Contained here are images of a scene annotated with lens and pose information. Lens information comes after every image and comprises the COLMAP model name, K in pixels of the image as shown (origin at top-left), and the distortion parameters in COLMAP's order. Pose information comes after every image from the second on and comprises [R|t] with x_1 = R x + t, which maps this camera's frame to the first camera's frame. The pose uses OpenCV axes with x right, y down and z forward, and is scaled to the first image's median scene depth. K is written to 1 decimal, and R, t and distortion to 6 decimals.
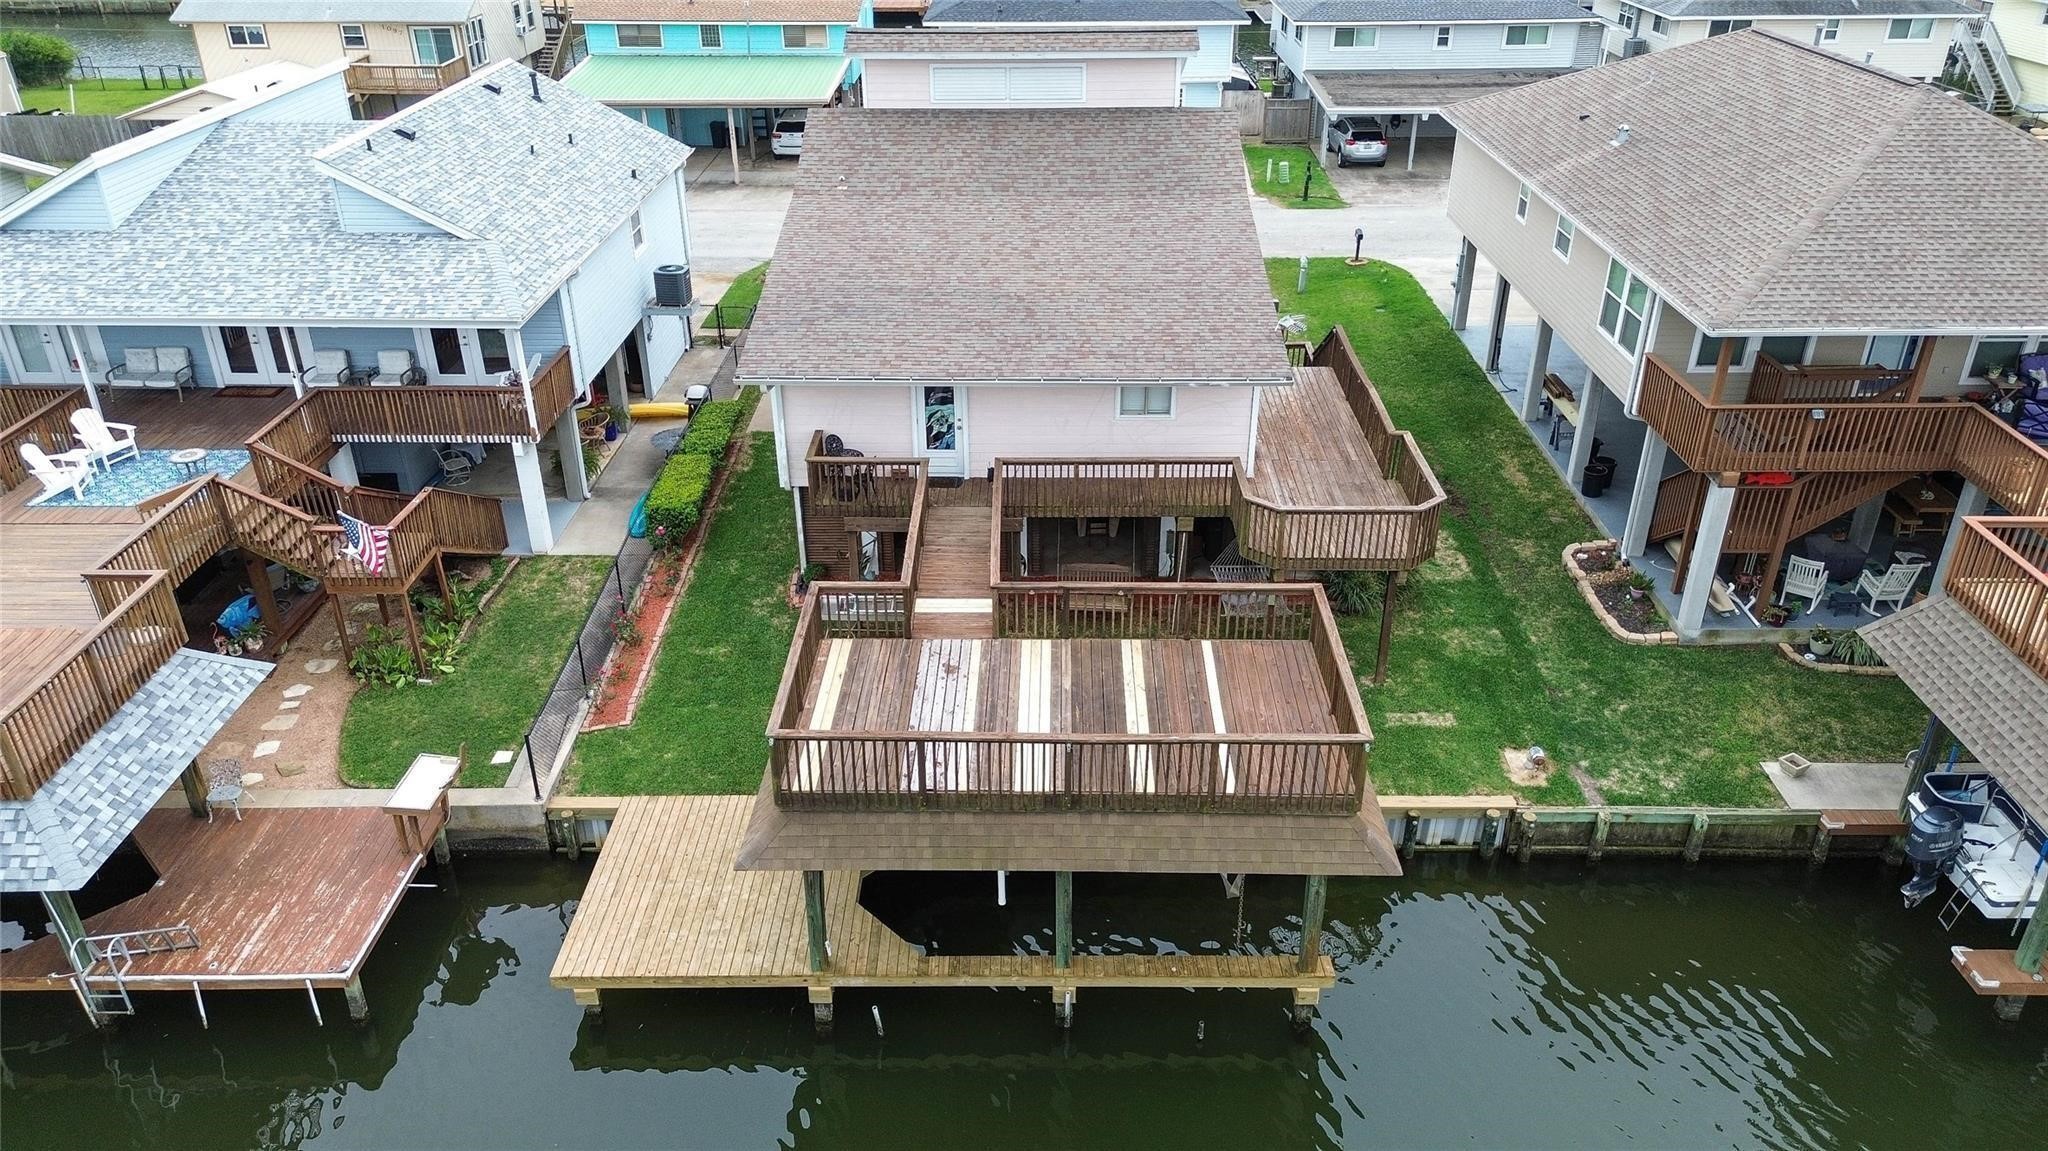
lens RADIAL K [[1451.1, 0, 1018.7], [0, 1451.1, 576.0], [0, 0, 1]] dist [0.034941, -0.014907]
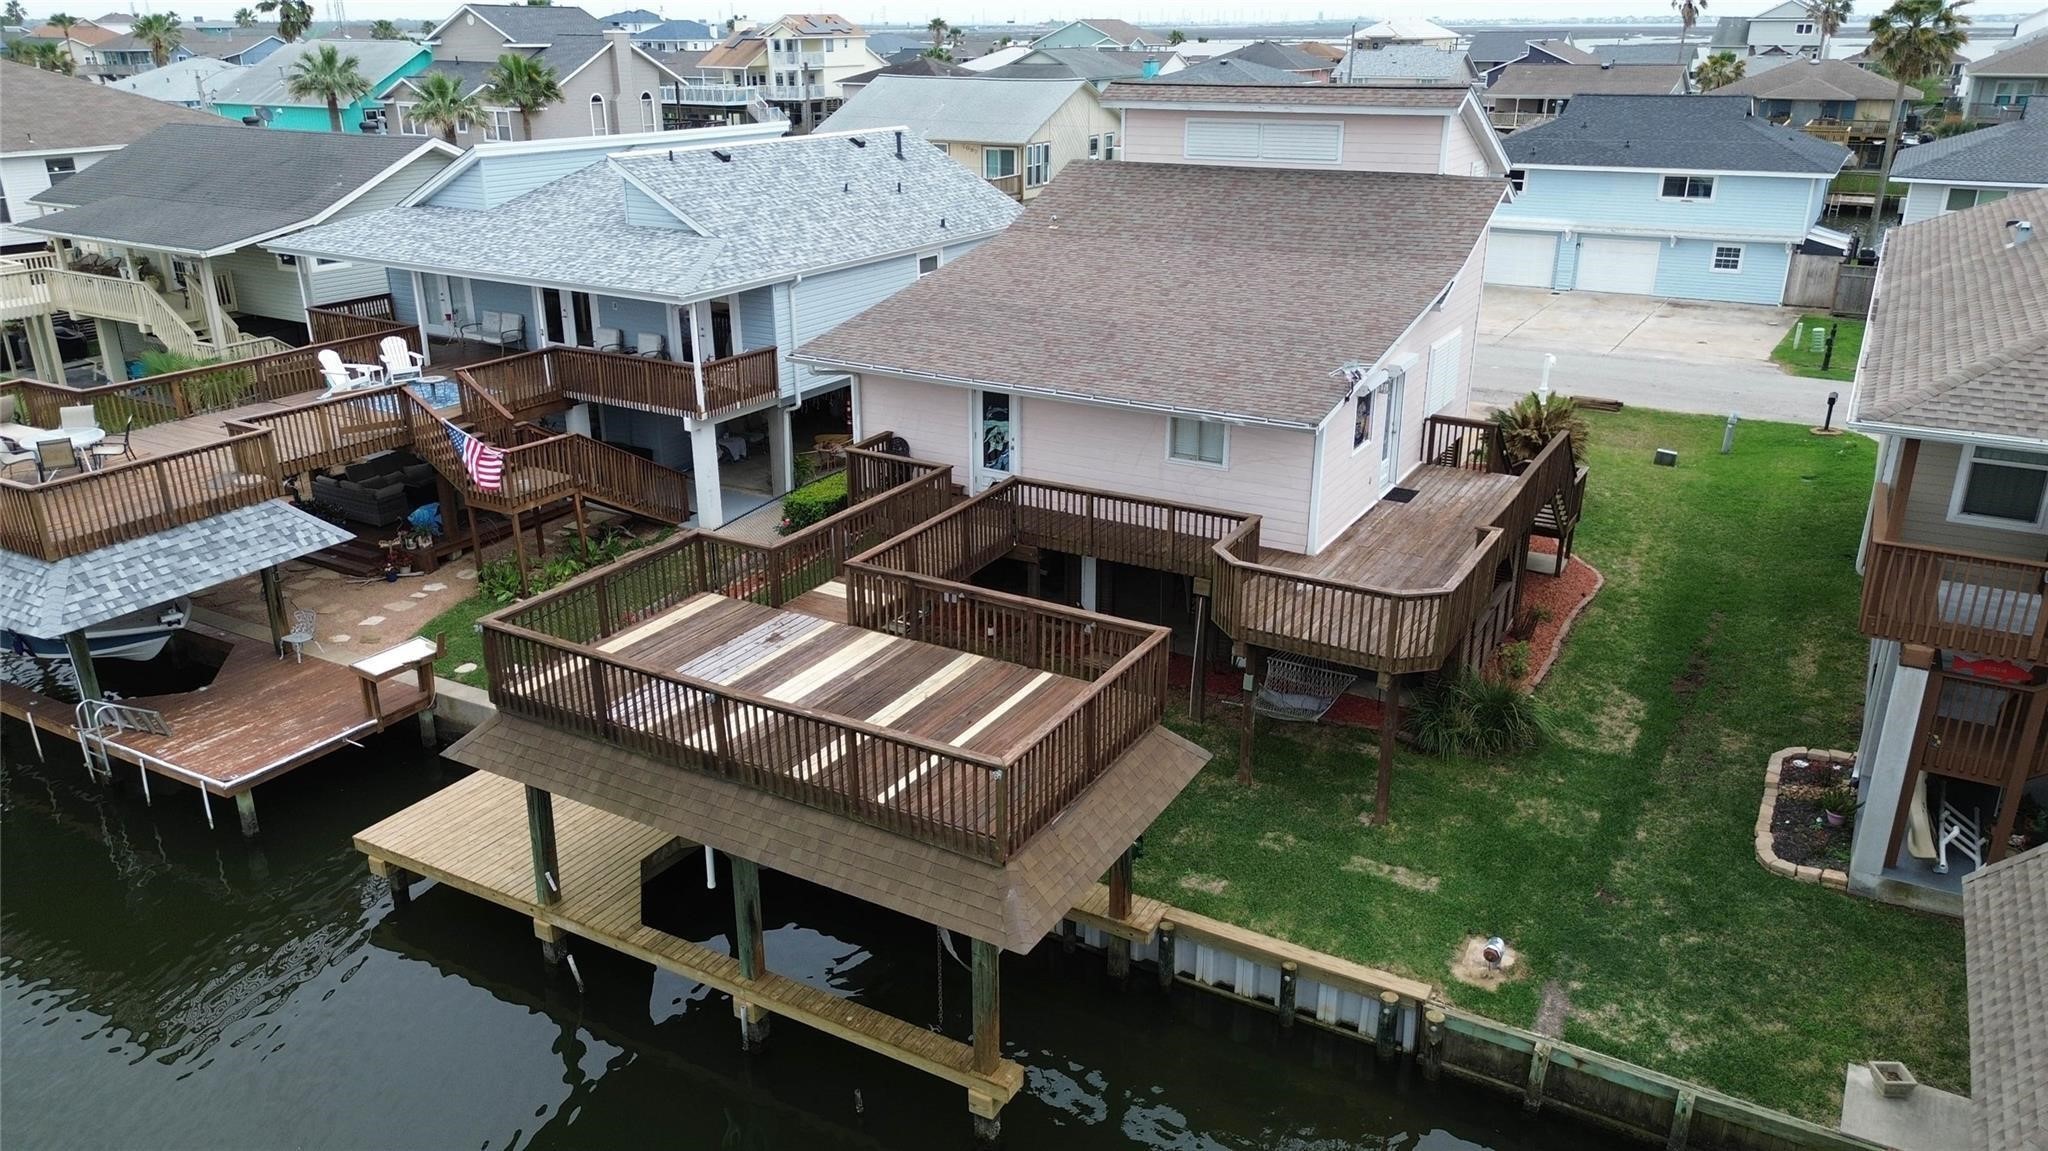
lens RADIAL K [[1454.1, 0, 1025.5], [0, 1454.1, 567.8], [0, 0, 1]] dist [0.033652, -0.008805]
pose [[0.873650, 0.174187, -0.454307, 0.423008], [-0.234658, 0.968796, -0.079807, 0.047714], [0.426230, 0.176330, 0.887263, 0.193541]]
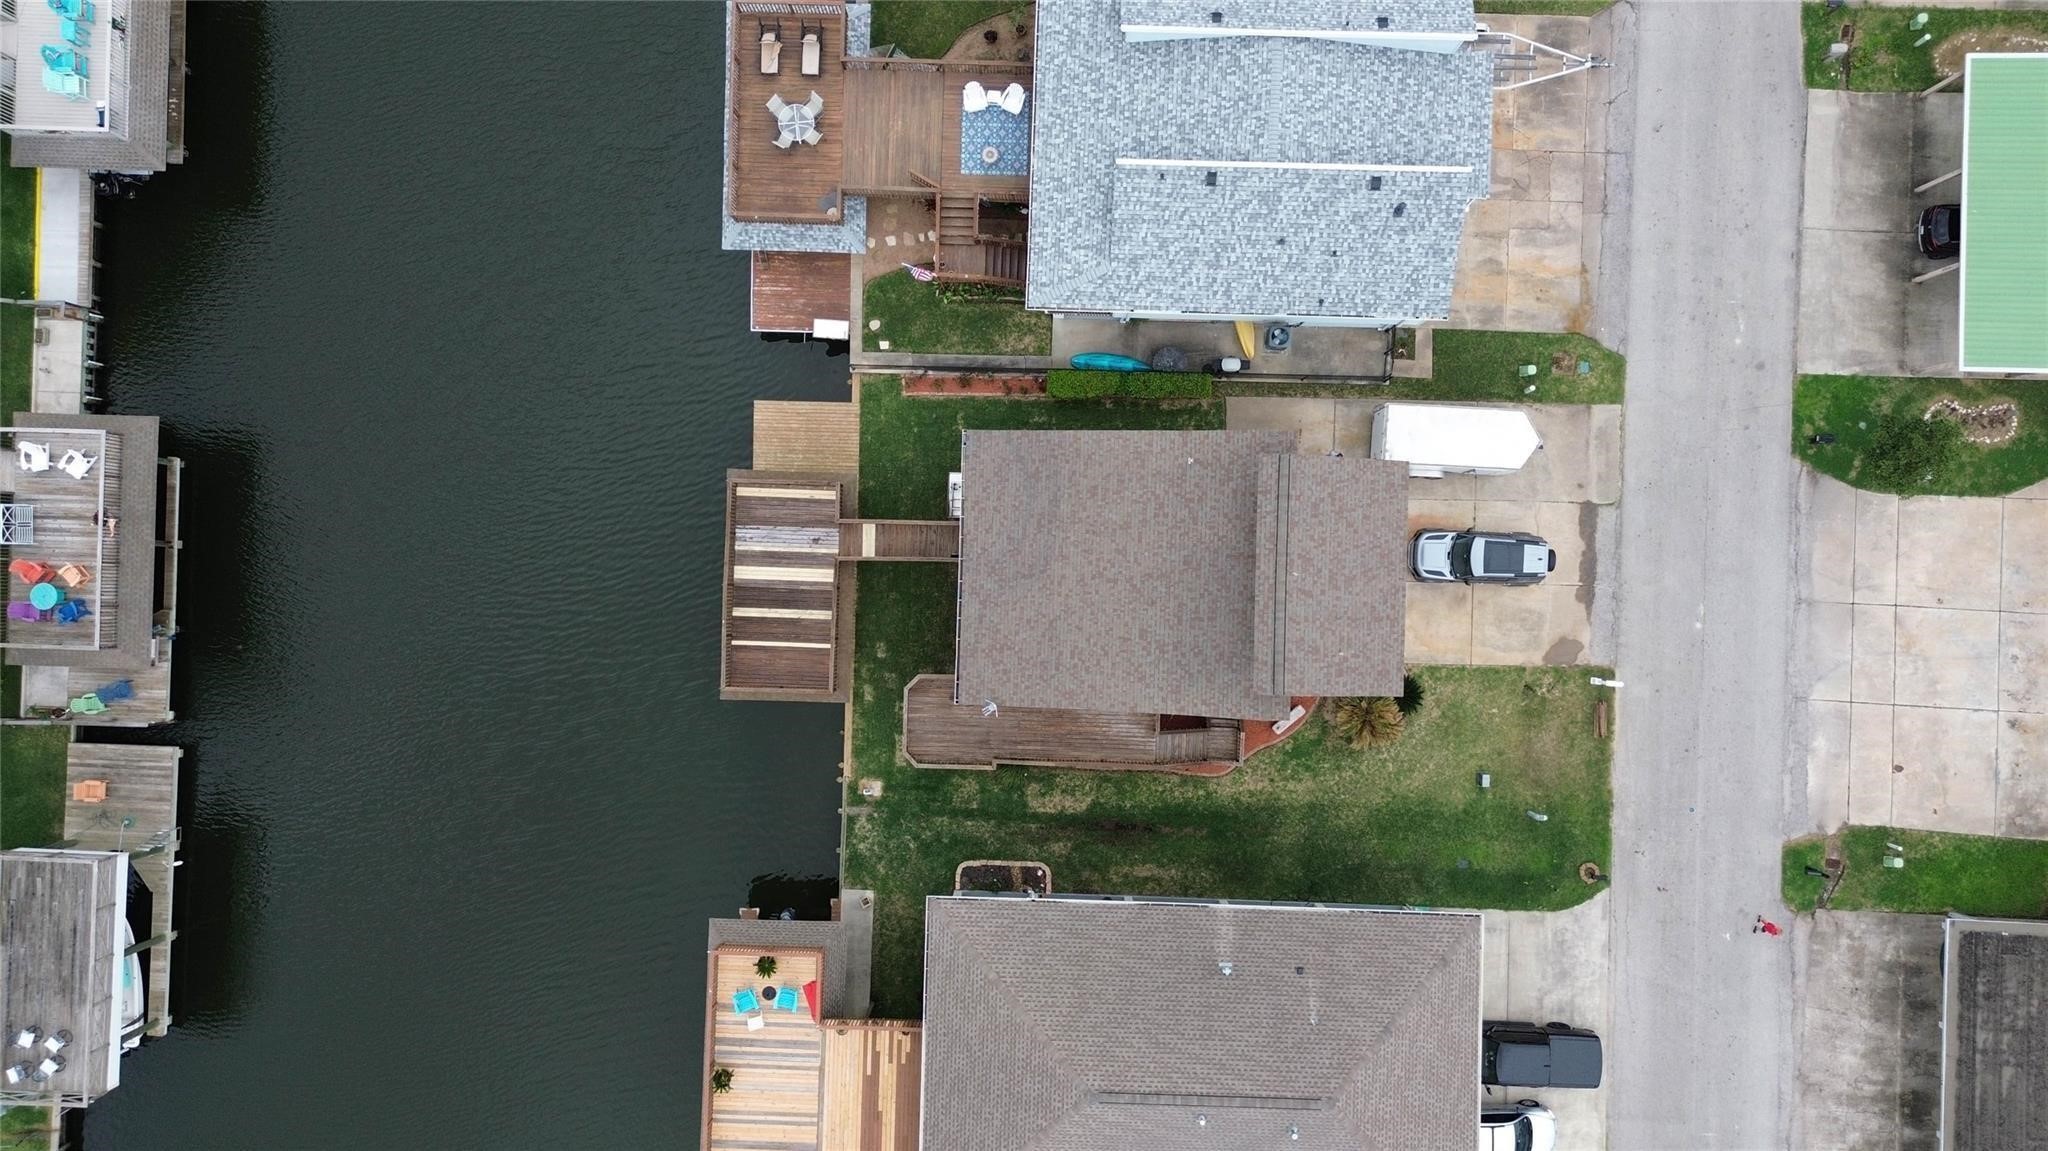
lens RADIAL K [[1451.1, 0, 1026.3], [0, 1451.1, 581.2], [0, 0, 1]] dist [0.034941, -0.014907]
pose [[-0.012014, 0.999914, -0.005328, 0.026094], [-0.469239, -0.000932, 0.883071, -1.919527], [0.882989, 0.013109, 0.469210, 0.122967]]
